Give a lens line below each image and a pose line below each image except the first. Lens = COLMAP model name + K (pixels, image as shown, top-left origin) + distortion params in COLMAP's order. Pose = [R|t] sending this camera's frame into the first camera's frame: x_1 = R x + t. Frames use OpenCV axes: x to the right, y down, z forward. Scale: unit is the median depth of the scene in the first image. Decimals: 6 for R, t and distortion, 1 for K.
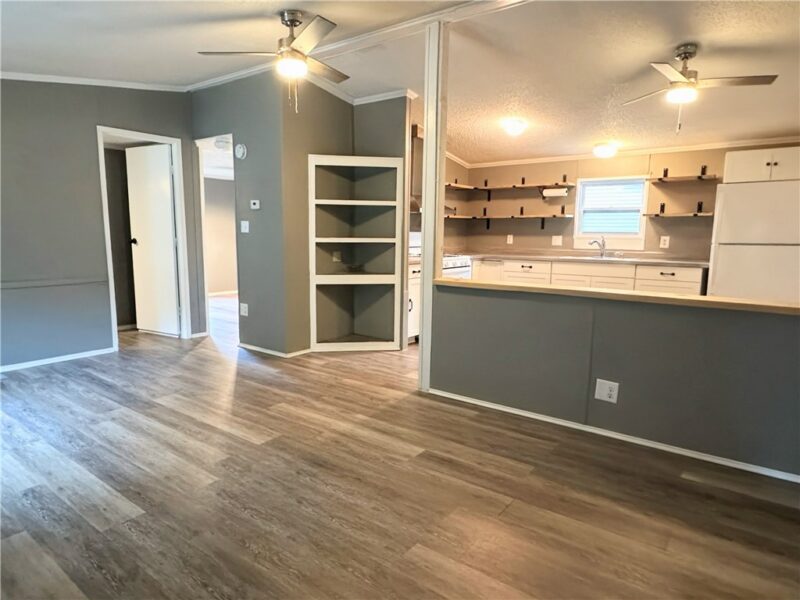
lens RADIAL K [[493.5, 0, 398.0], [0, 493.5, 304.5], [0, 0, 1]] dist [0.004211, 0.001112]
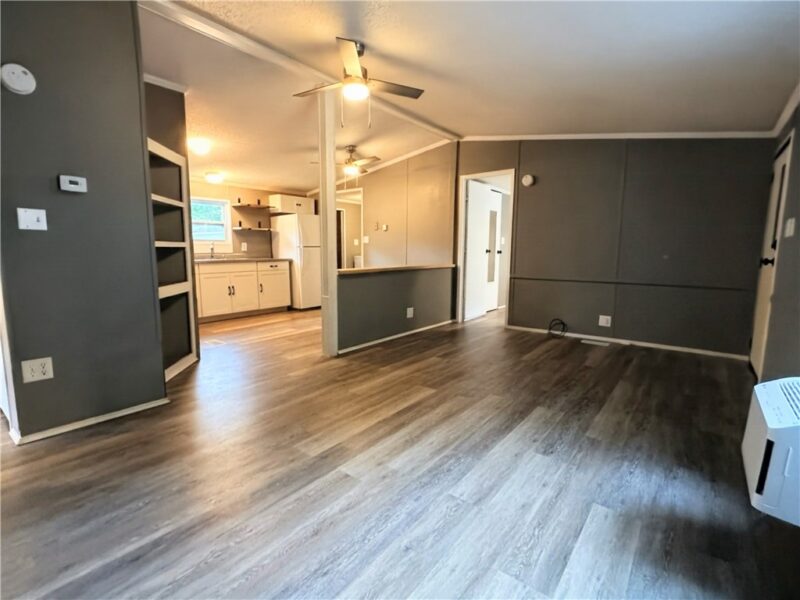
lens RADIAL K [[394.1, 0, 400.6], [0, 394.1, 302.3], [0, 0, 1]] dist [-0.004324, -0.000718]
pose [[0.000886, -0.142310, 0.989822, -1.138086], [0.144928, 0.979390, 0.140681, -0.103197], [-0.989442, 0.143328, 0.021493, 0.899356]]
